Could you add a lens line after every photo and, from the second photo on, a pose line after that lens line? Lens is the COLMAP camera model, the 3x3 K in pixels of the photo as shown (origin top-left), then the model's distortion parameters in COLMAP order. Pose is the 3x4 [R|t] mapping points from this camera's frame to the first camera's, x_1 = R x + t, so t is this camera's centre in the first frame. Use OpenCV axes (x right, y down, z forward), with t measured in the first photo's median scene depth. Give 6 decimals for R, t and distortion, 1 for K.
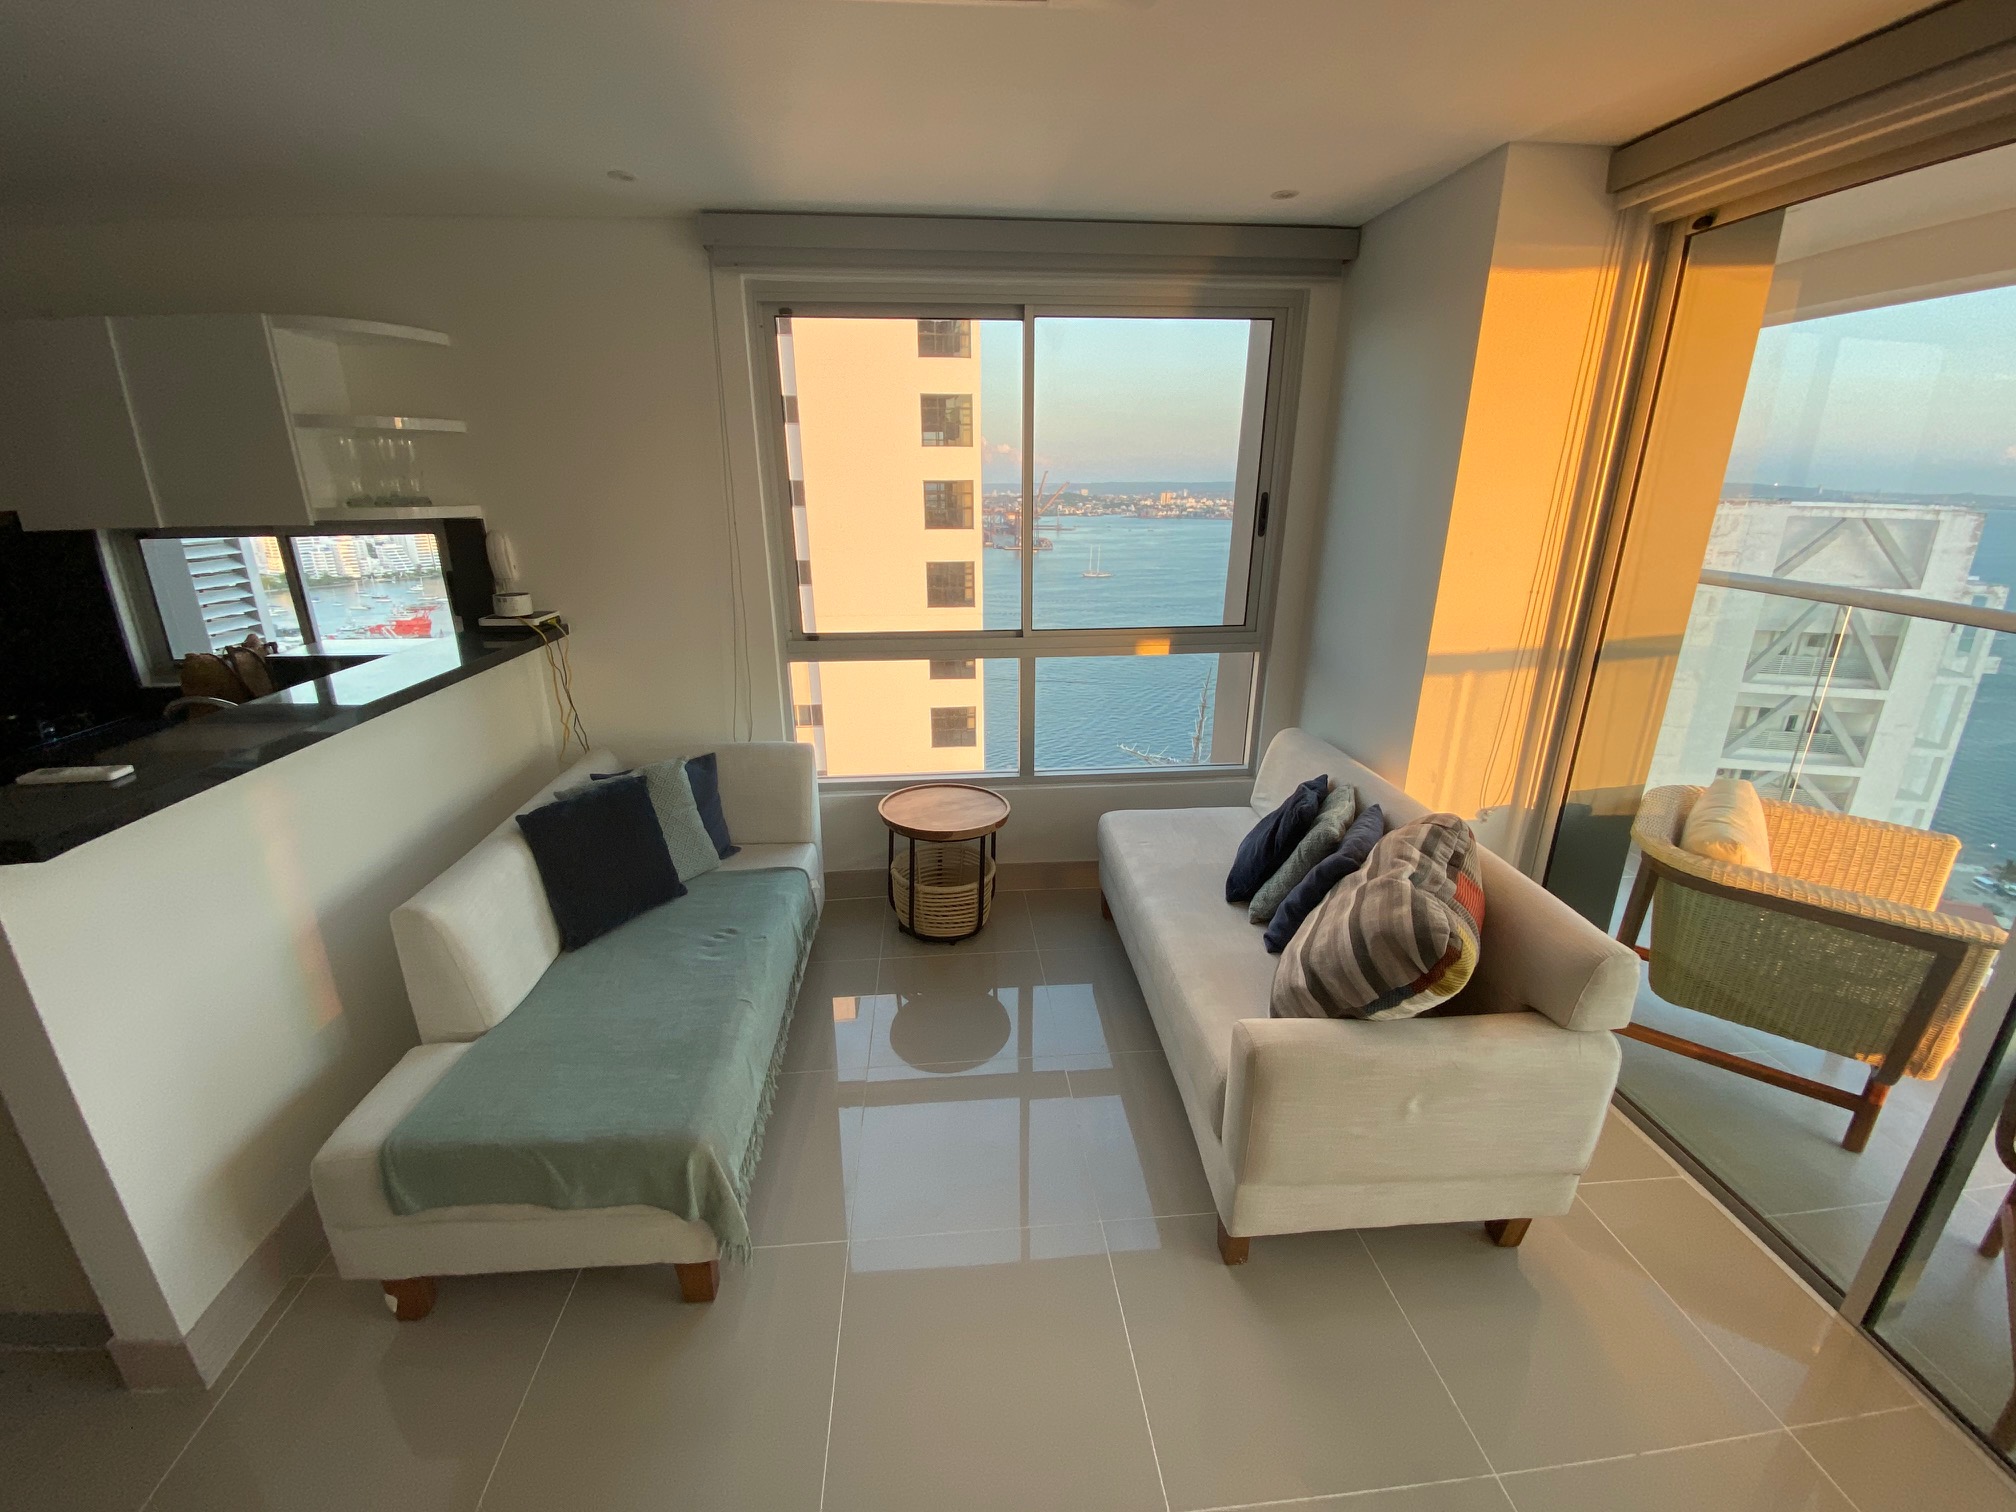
lens RADIAL K [[800.8, 0, 1007.8], [0, 800.8, 747.5], [0, 0, 1]] dist [-0.000514, -0.013966]
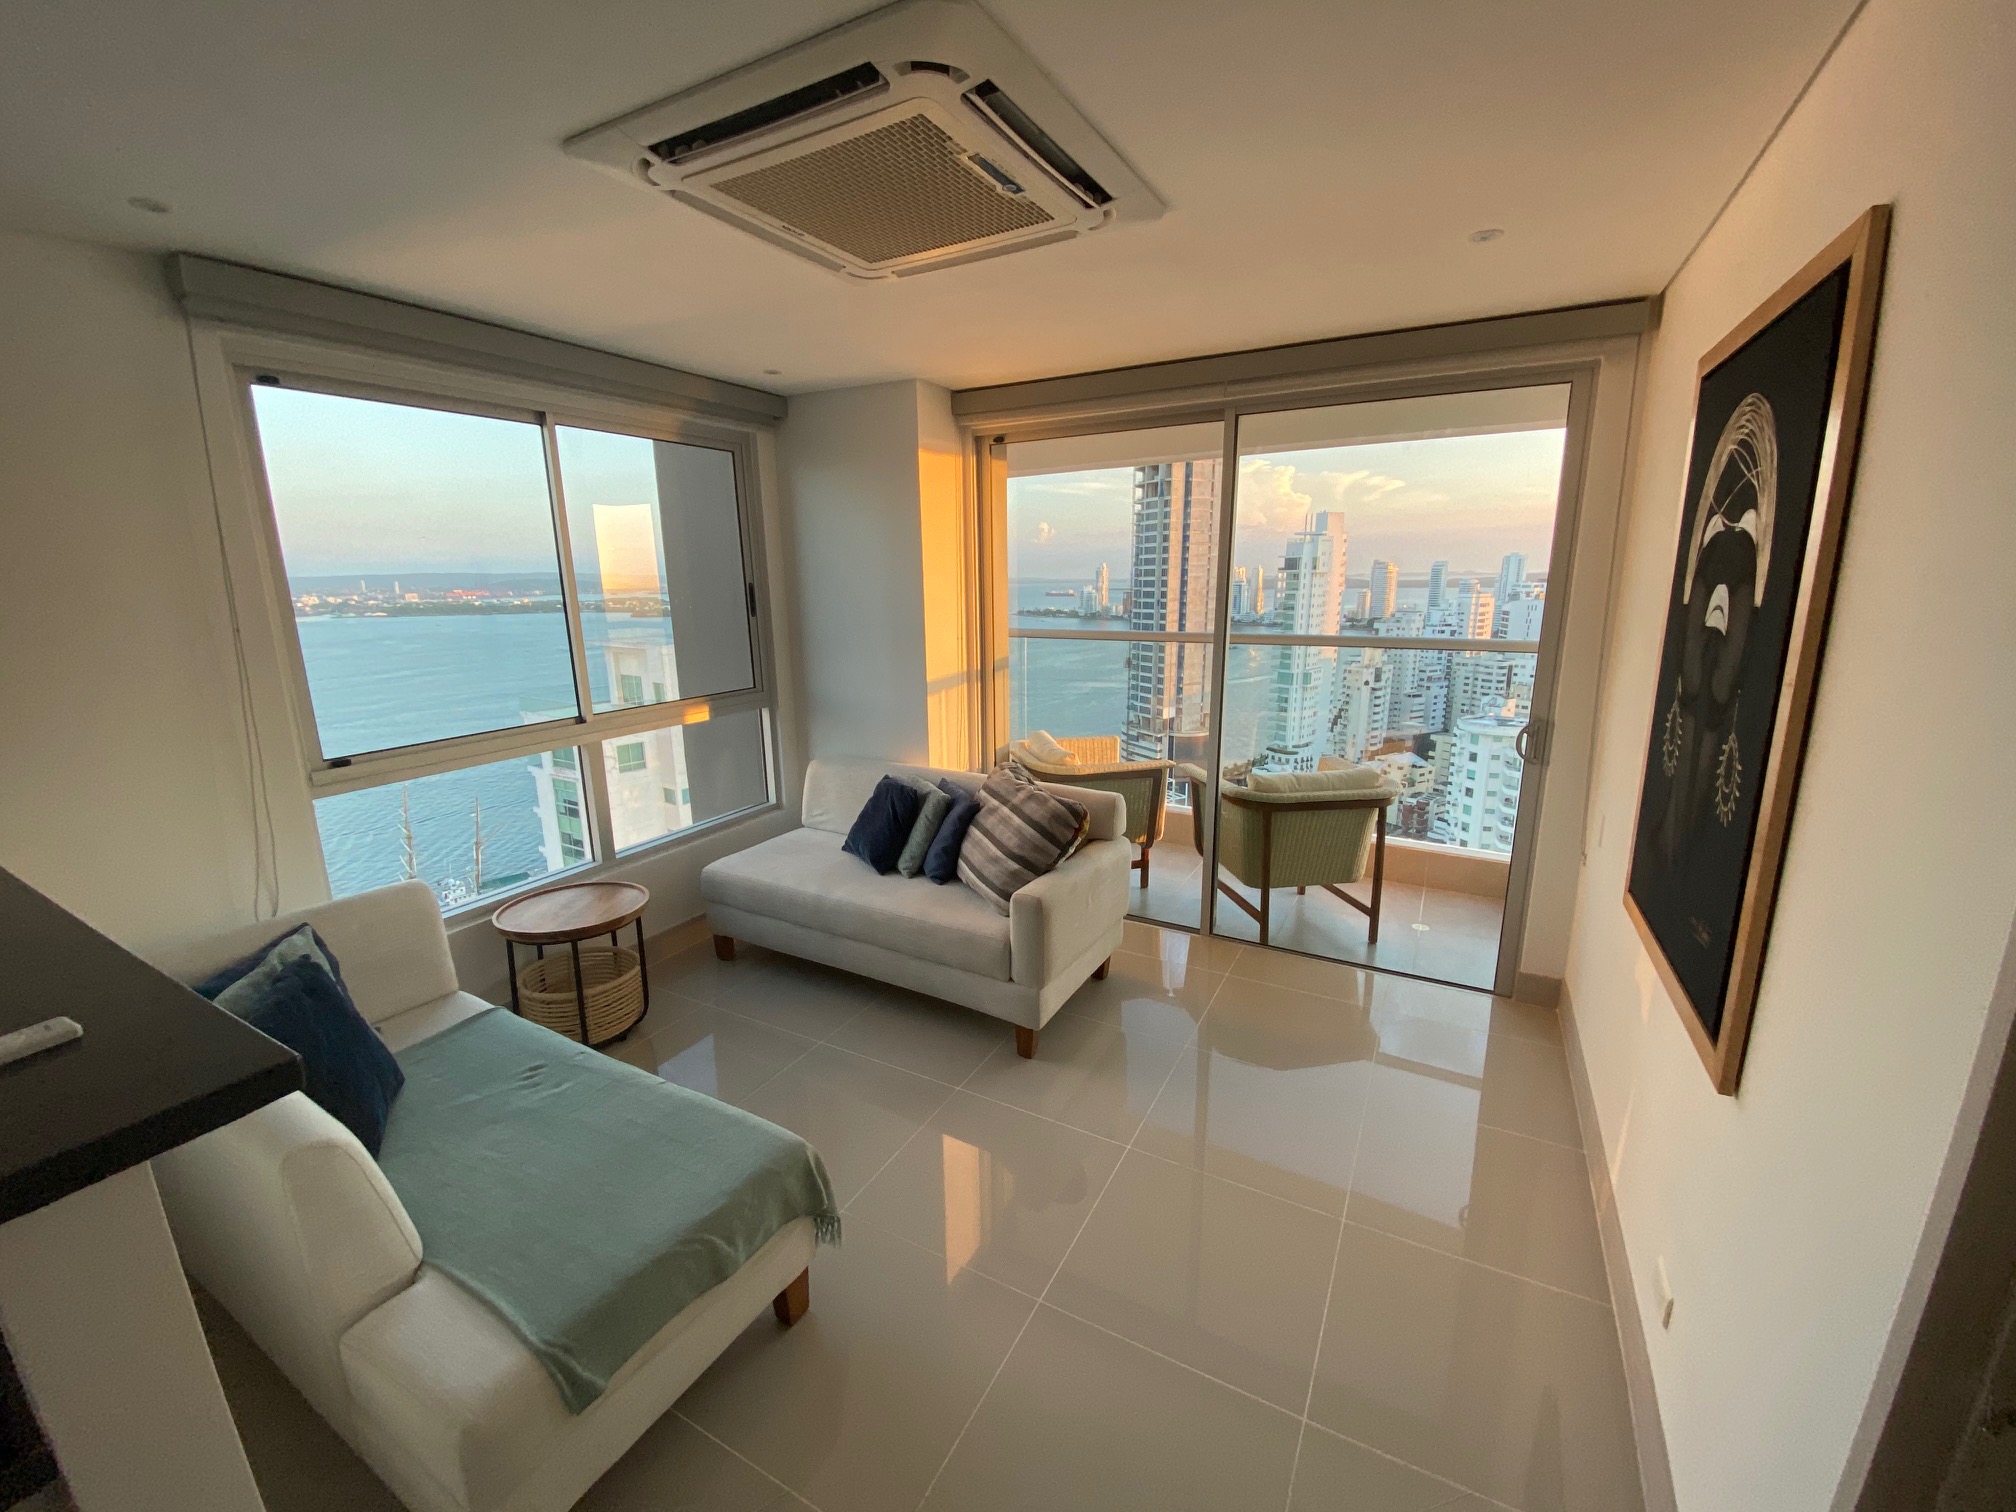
lens RADIAL K [[800.8, 0, 1007.8], [0, 800.8, 747.5], [0, 0, 1]] dist [-0.000514, -0.013966]
pose [[0.551119, -0.179657, 0.814857, -0.672026], [0.264283, 0.963854, 0.033762, -0.004622], [-0.791469, 0.196745, 0.578678, -0.001468]]
